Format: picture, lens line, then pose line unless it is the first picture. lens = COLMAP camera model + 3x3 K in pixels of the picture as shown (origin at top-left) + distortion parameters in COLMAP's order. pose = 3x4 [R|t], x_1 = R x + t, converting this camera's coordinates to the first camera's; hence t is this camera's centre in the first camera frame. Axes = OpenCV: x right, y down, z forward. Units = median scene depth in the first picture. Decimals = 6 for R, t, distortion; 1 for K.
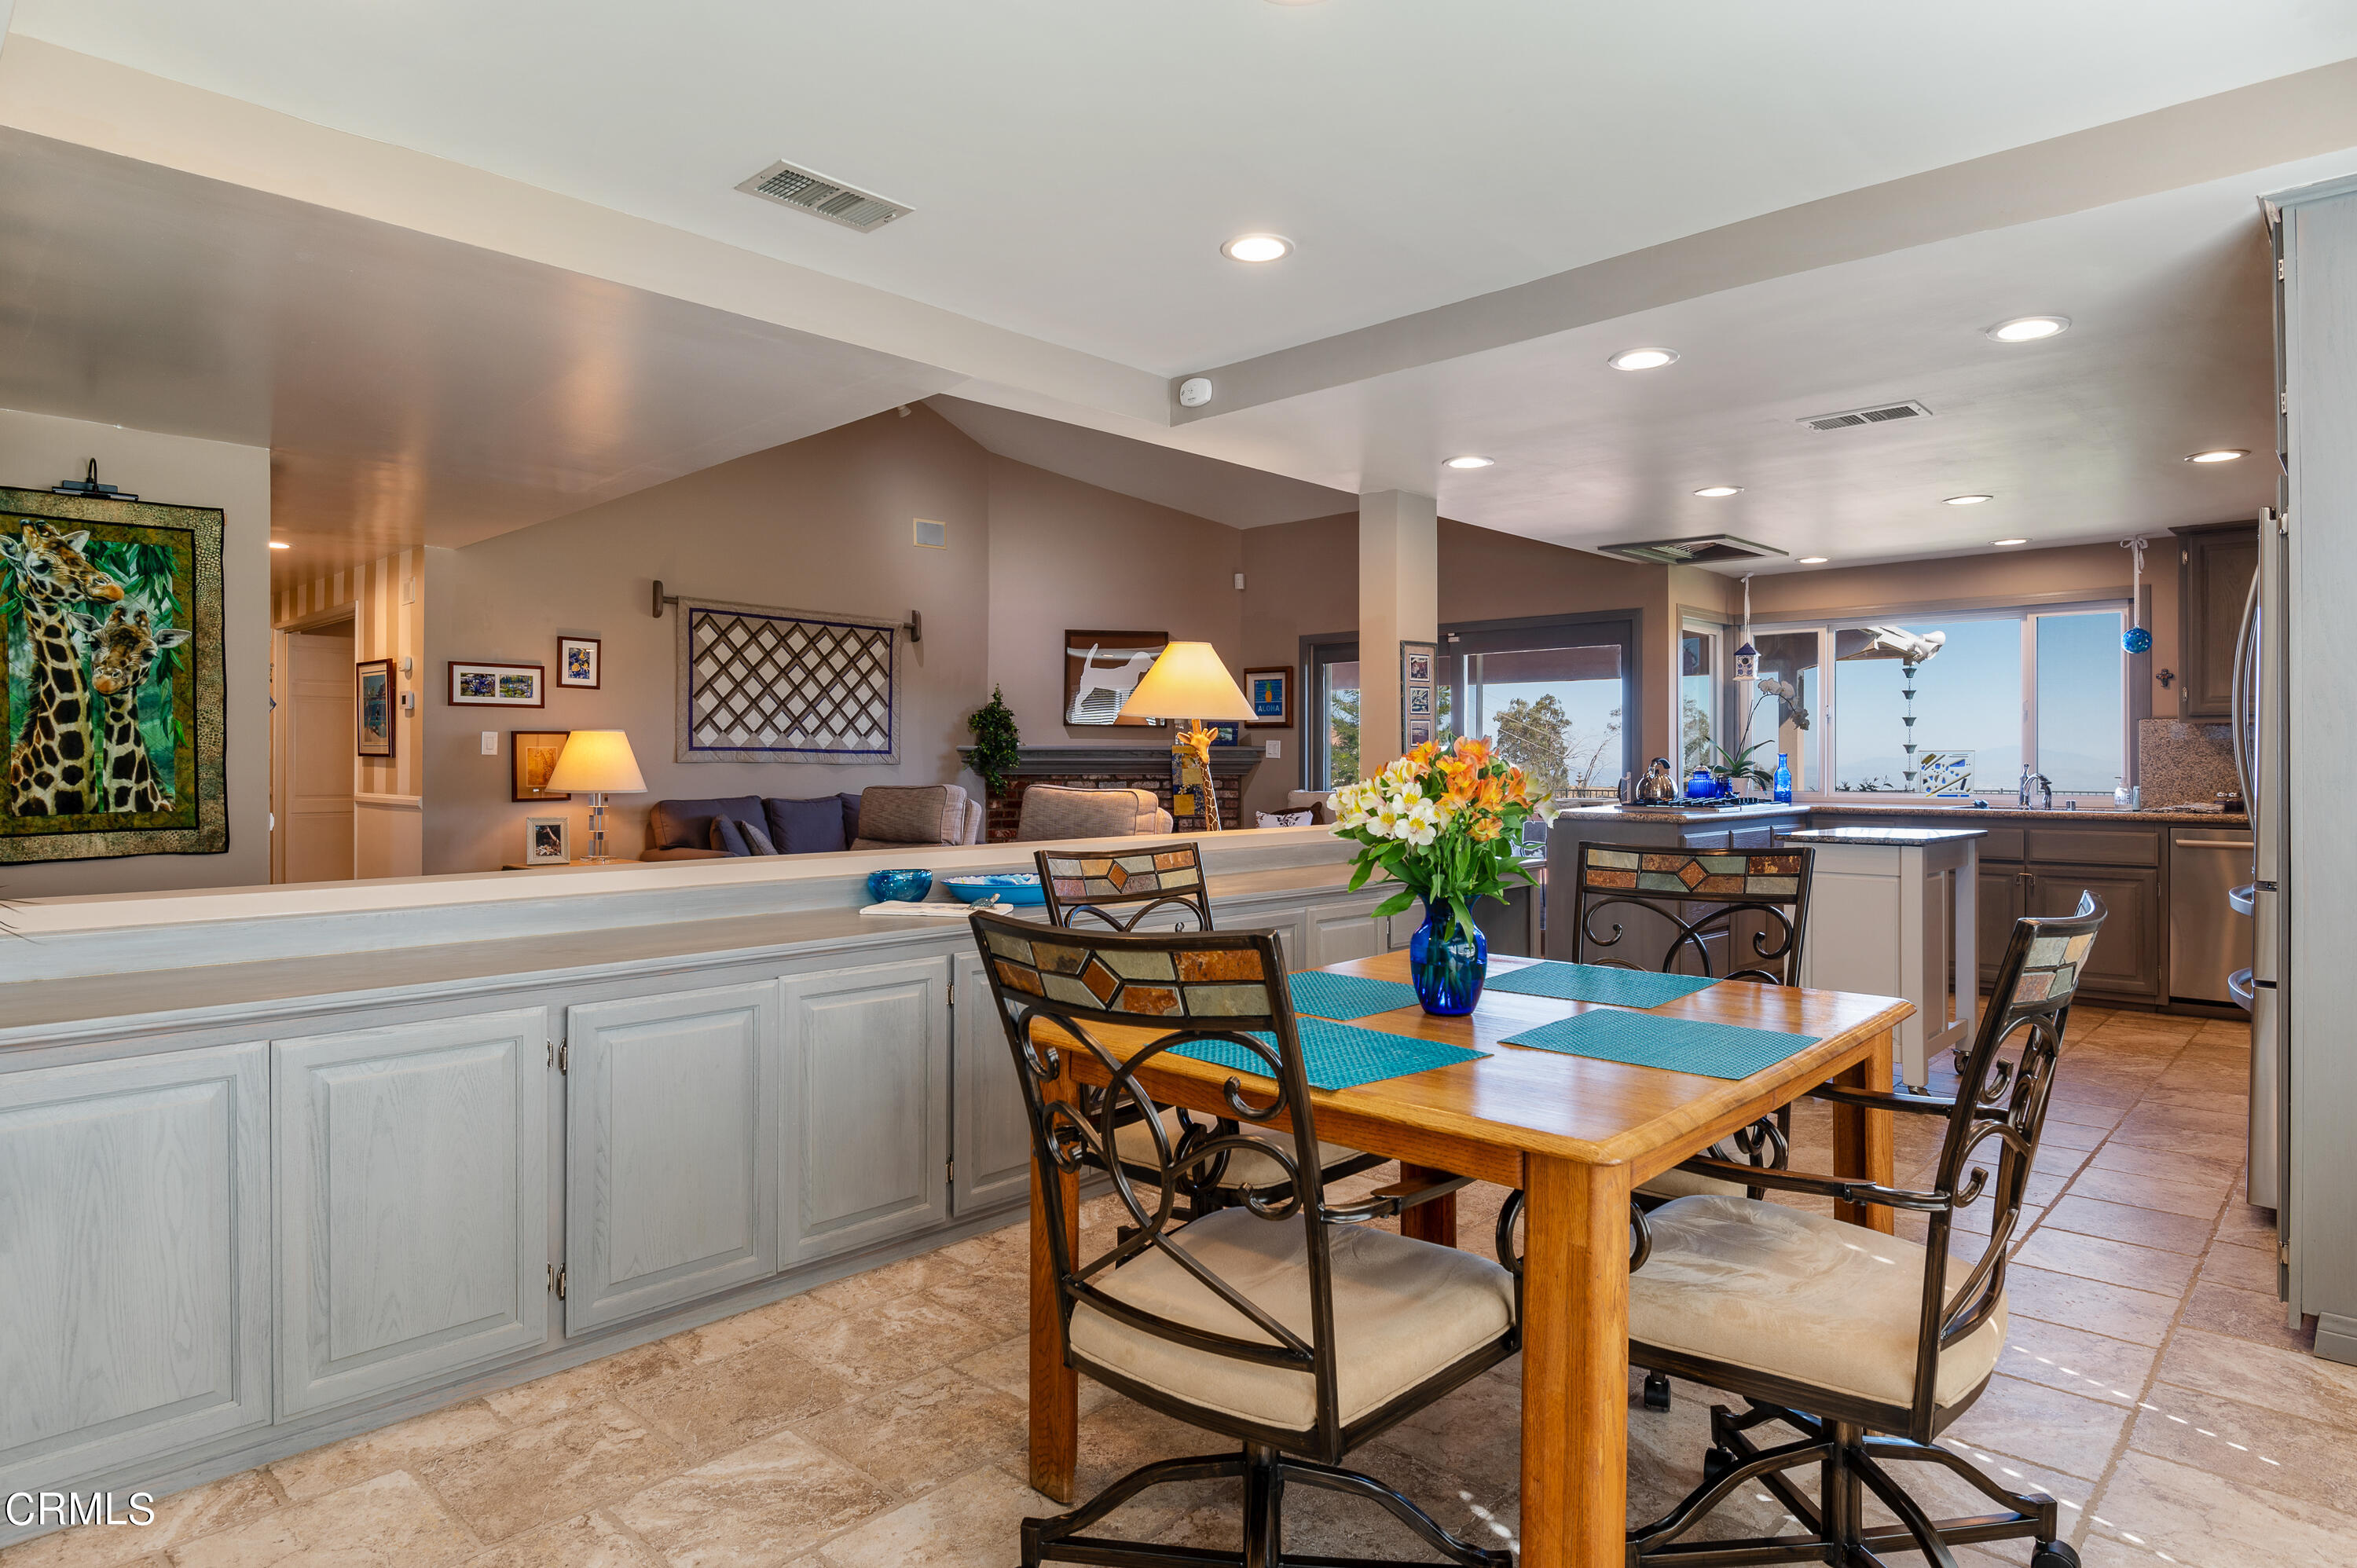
lens RADIAL K [[1325.0, 0, 1181.8], [0, 1325.0, 824.8], [0, 0, 1]] dist [-0.000087, -0.000243]
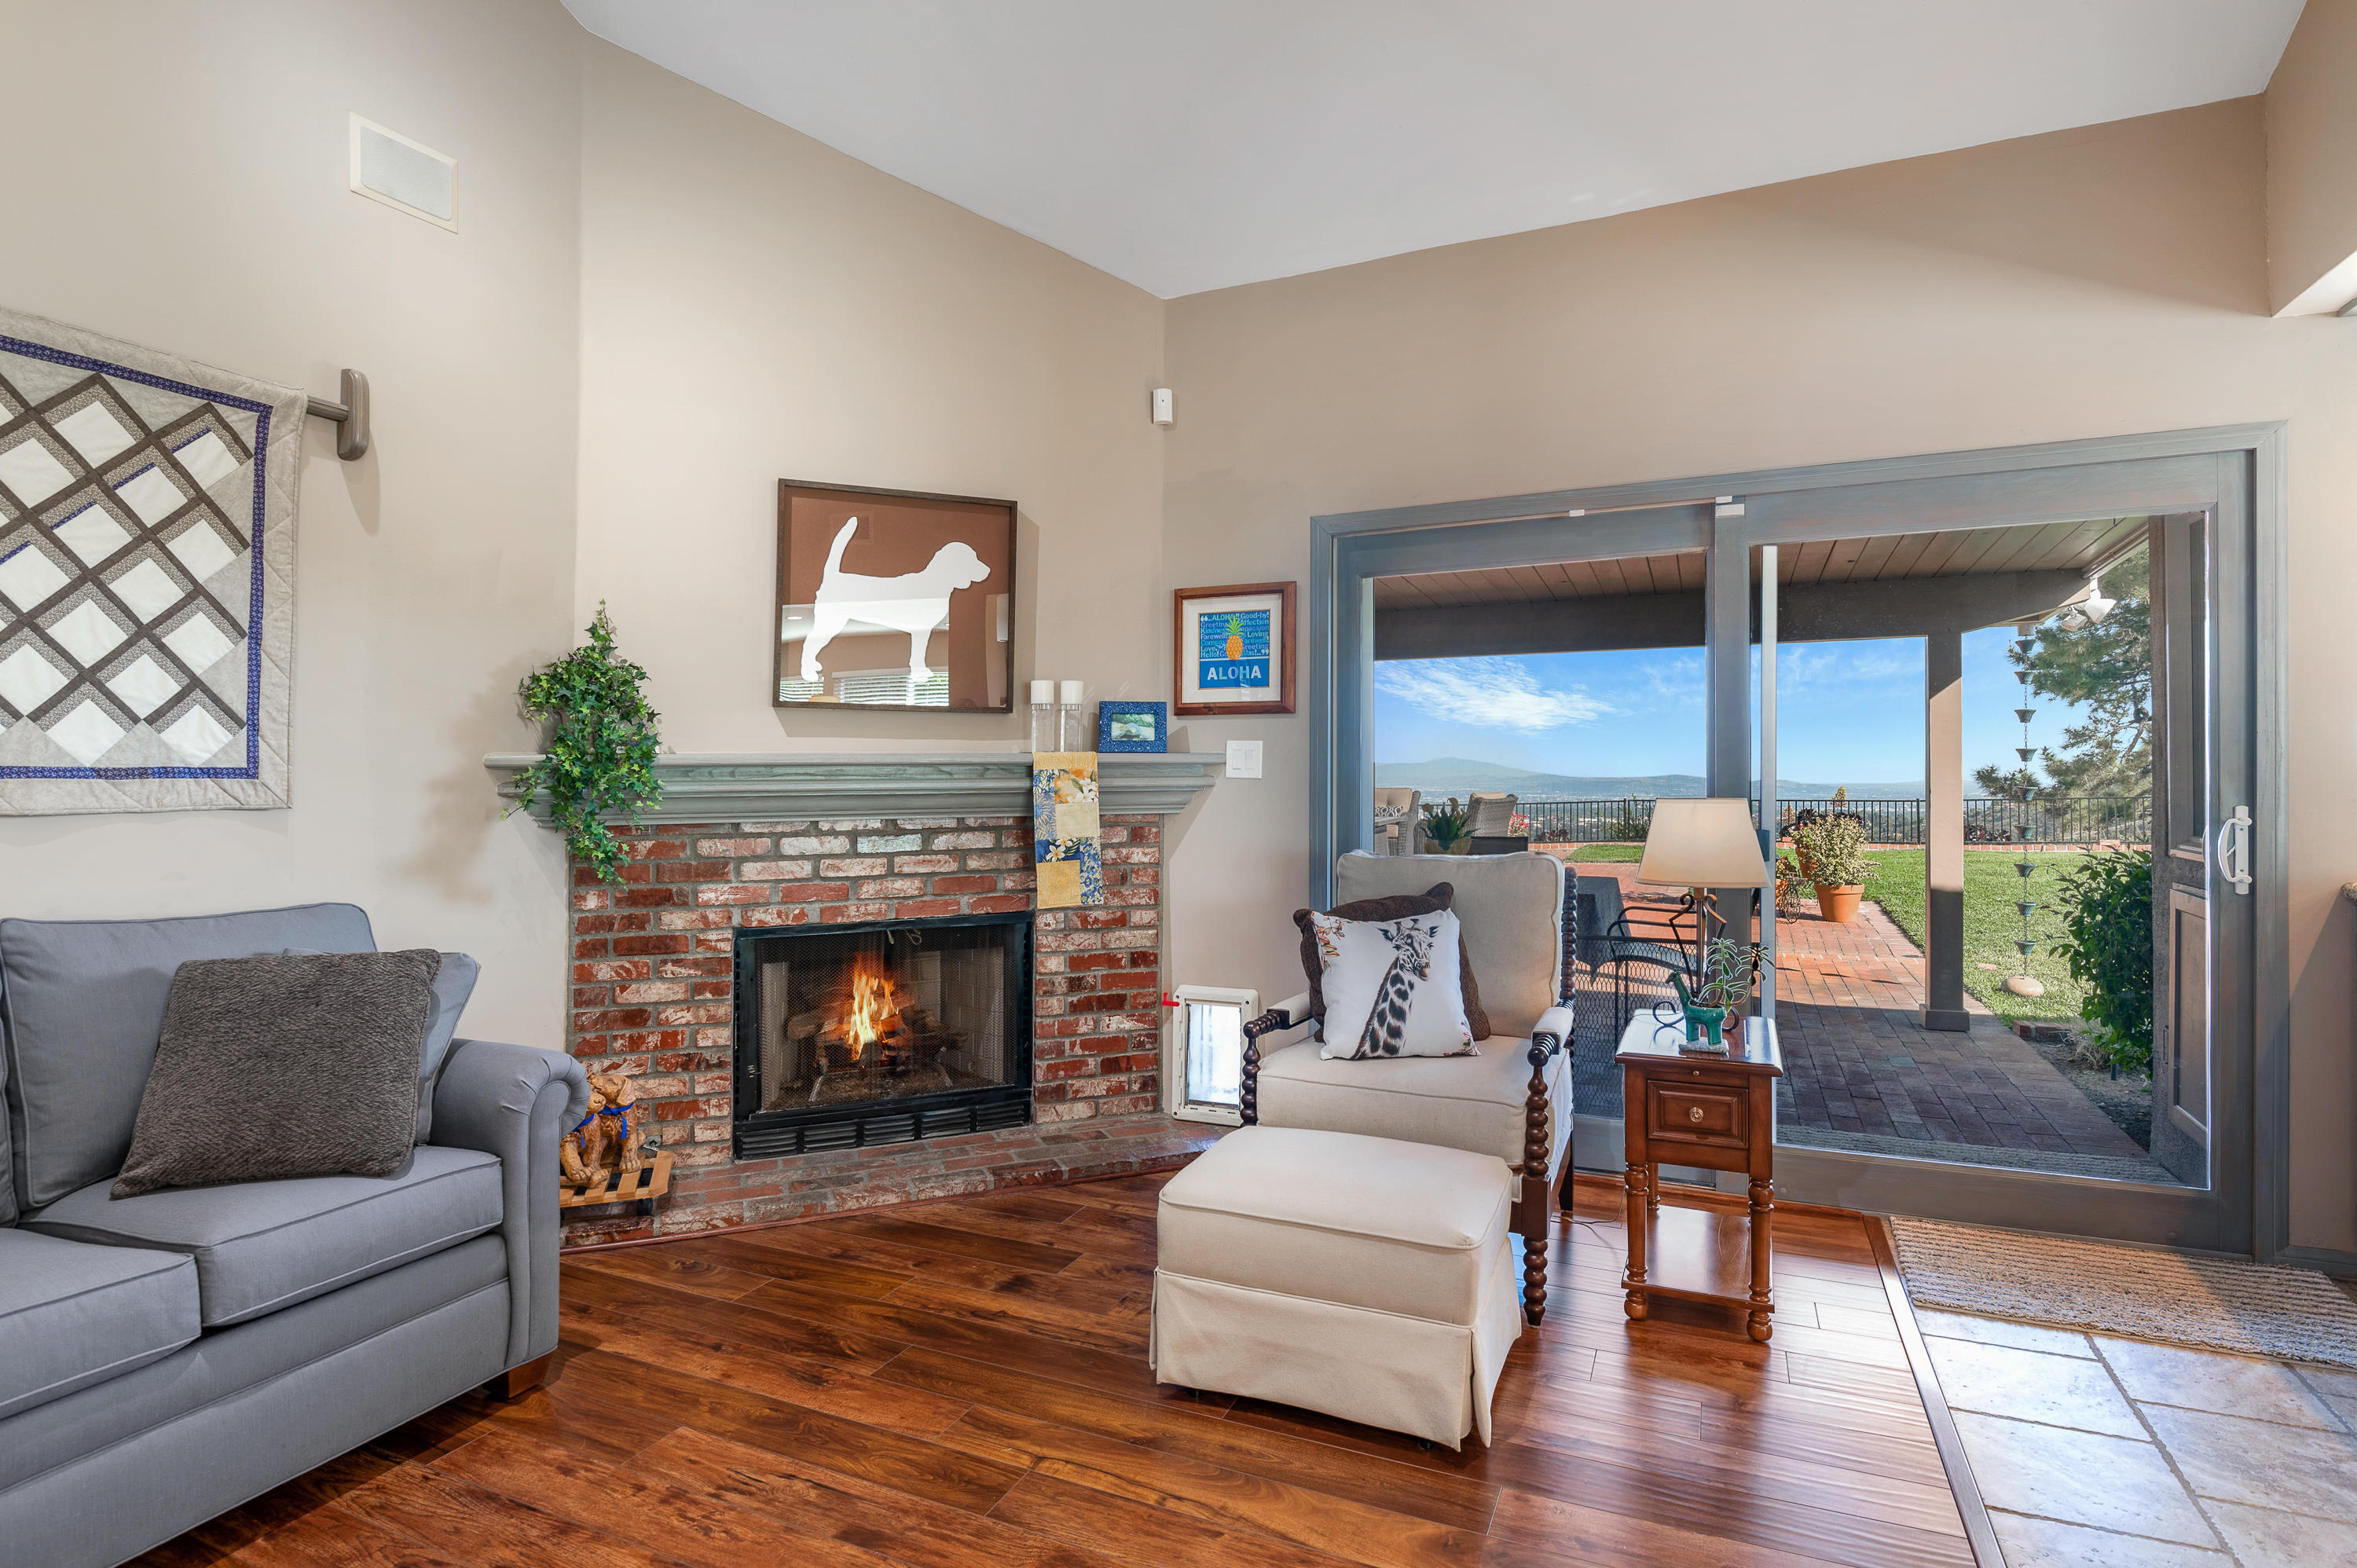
lens RADIAL K [[1199.1, 0, 1169.3], [0, 1199.1, 763.2], [0, 0, 1]] dist [-0.012684, -0.000930]
pose [[0.948814, -0.005457, 0.315789, -0.103627], [0.023486, 0.998302, -0.053312, -0.038644], [-0.314961, 0.058000, 0.947331, 0.693433]]
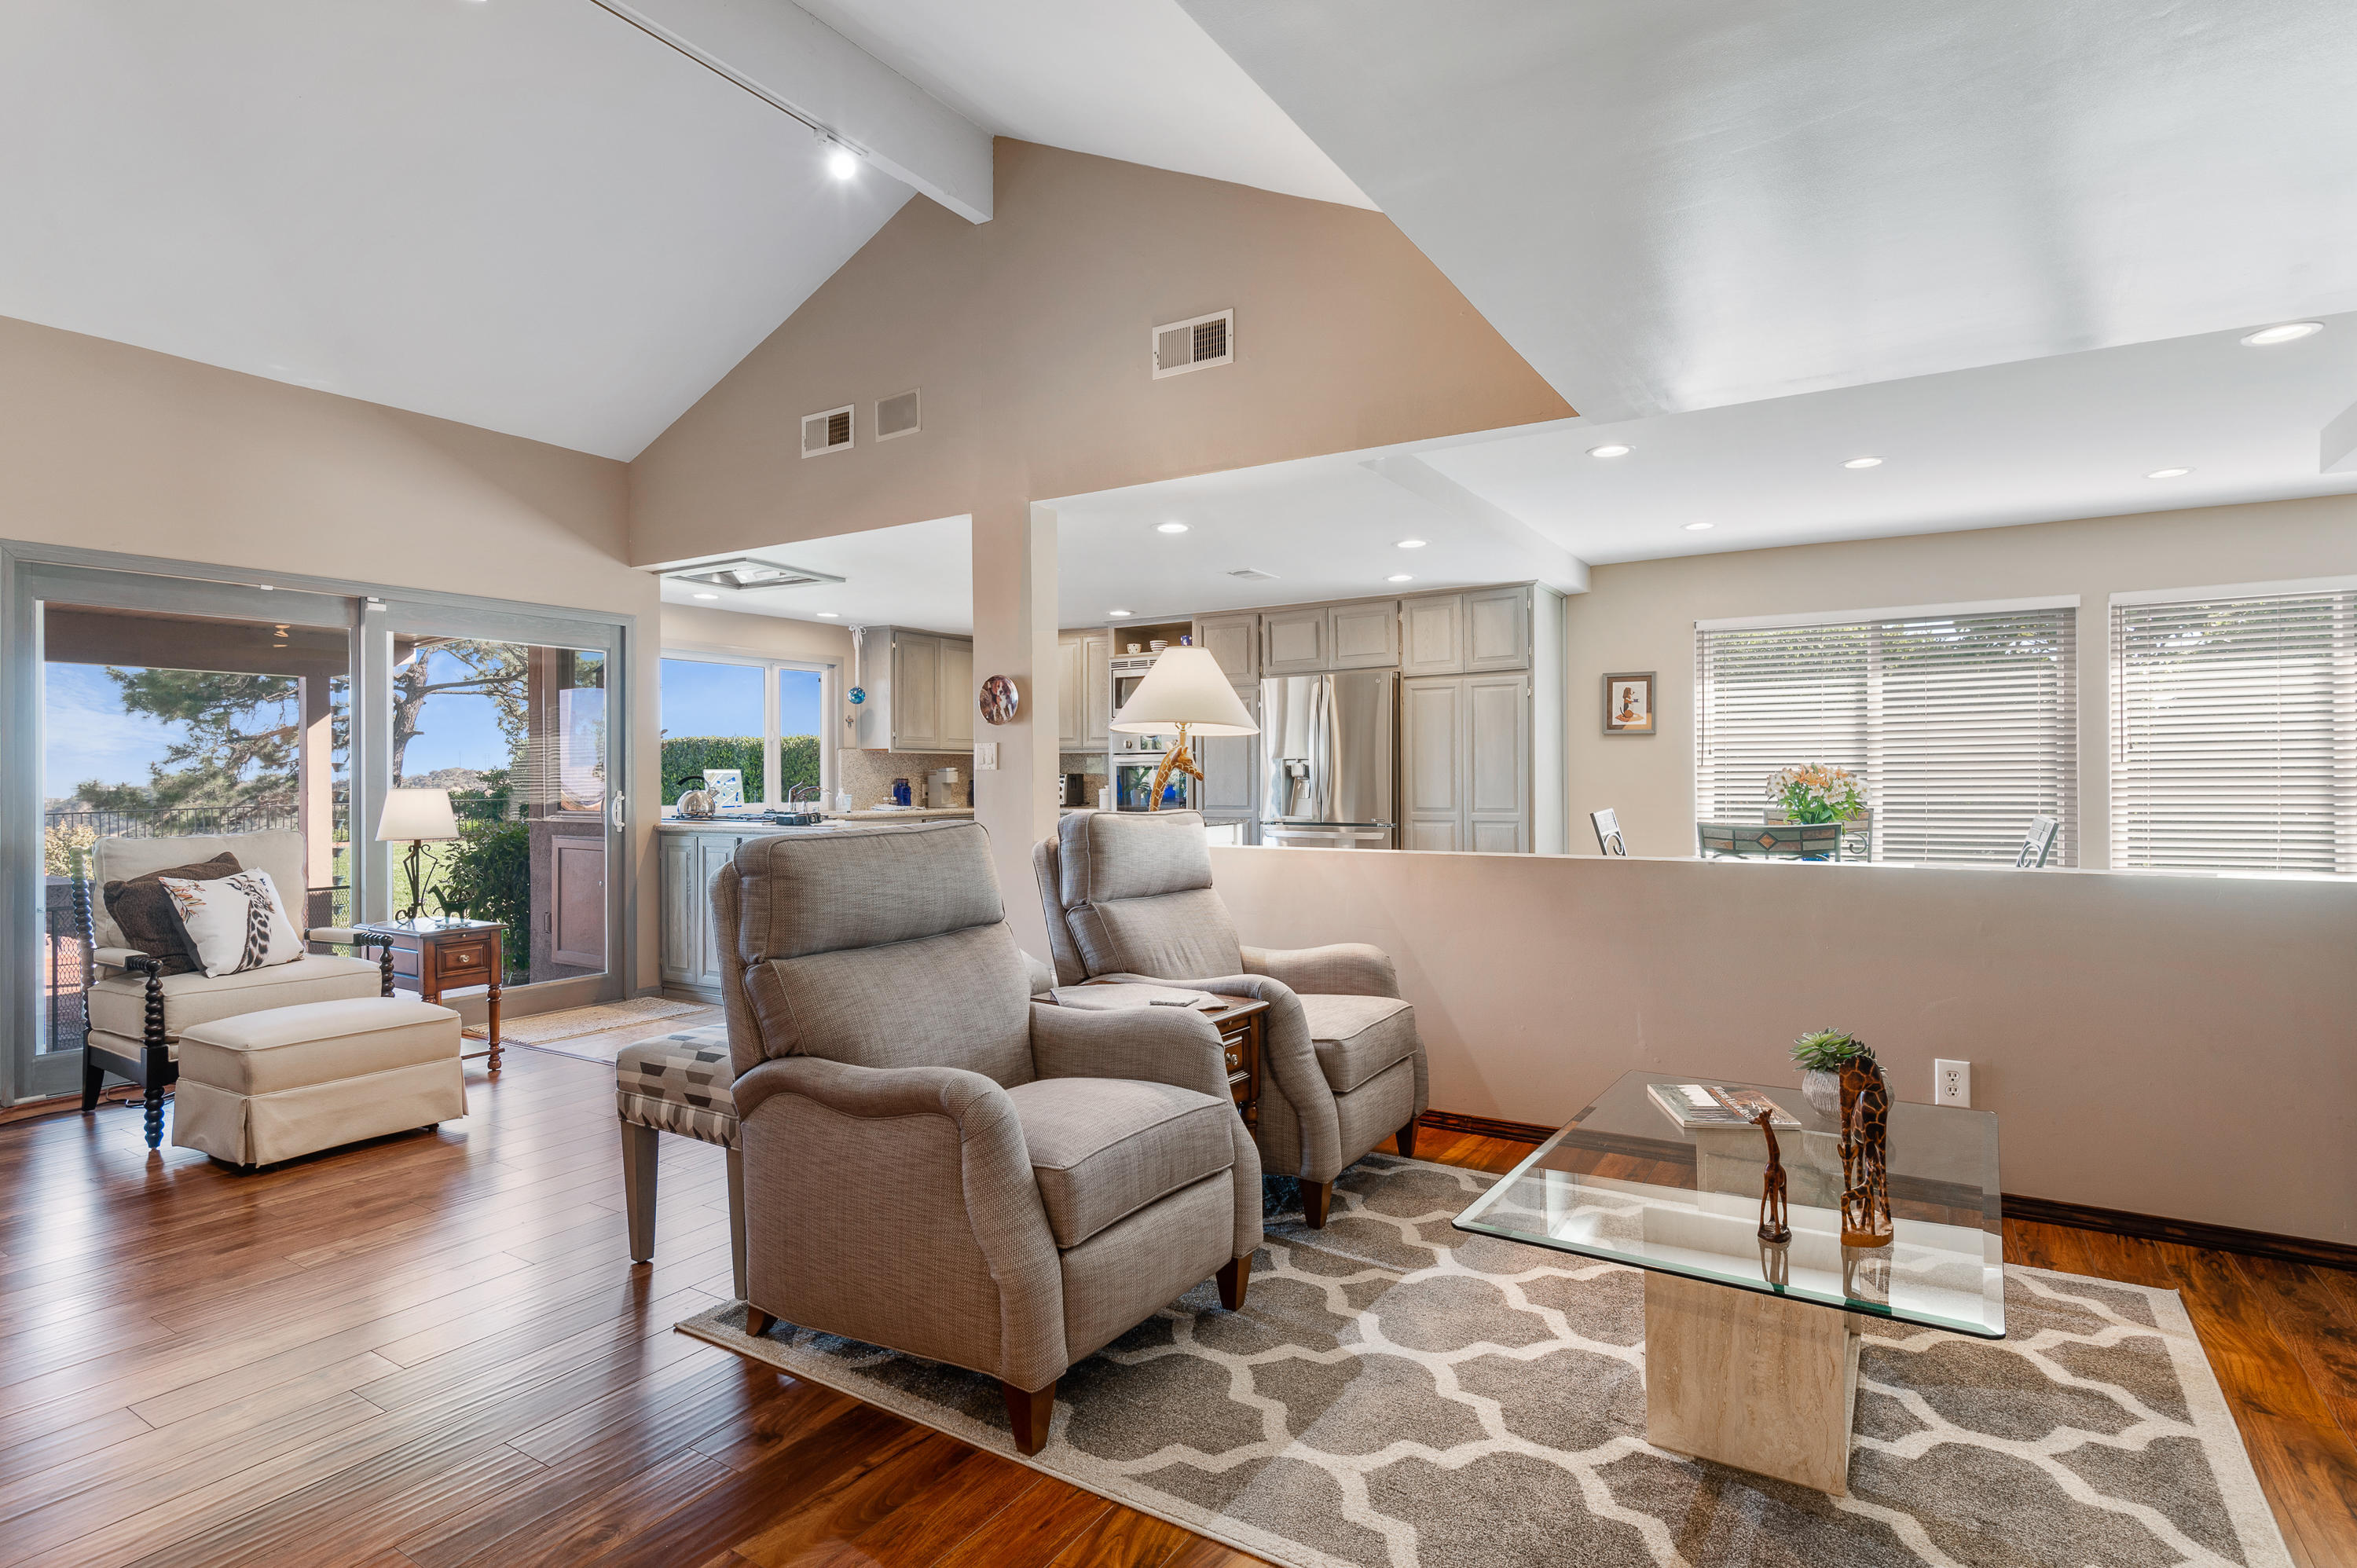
lens RADIAL K [[1199.1, 0, 1169.3], [0, 1199.1, 763.2], [0, 0, 1]] dist [-0.012684, -0.000930]
pose [[-0.175050, 0.011157, 0.984496, -0.515667], [0.053324, 0.998576, -0.001835, -0.034658], [-0.983114, 0.052176, -0.175396, 0.715518]]
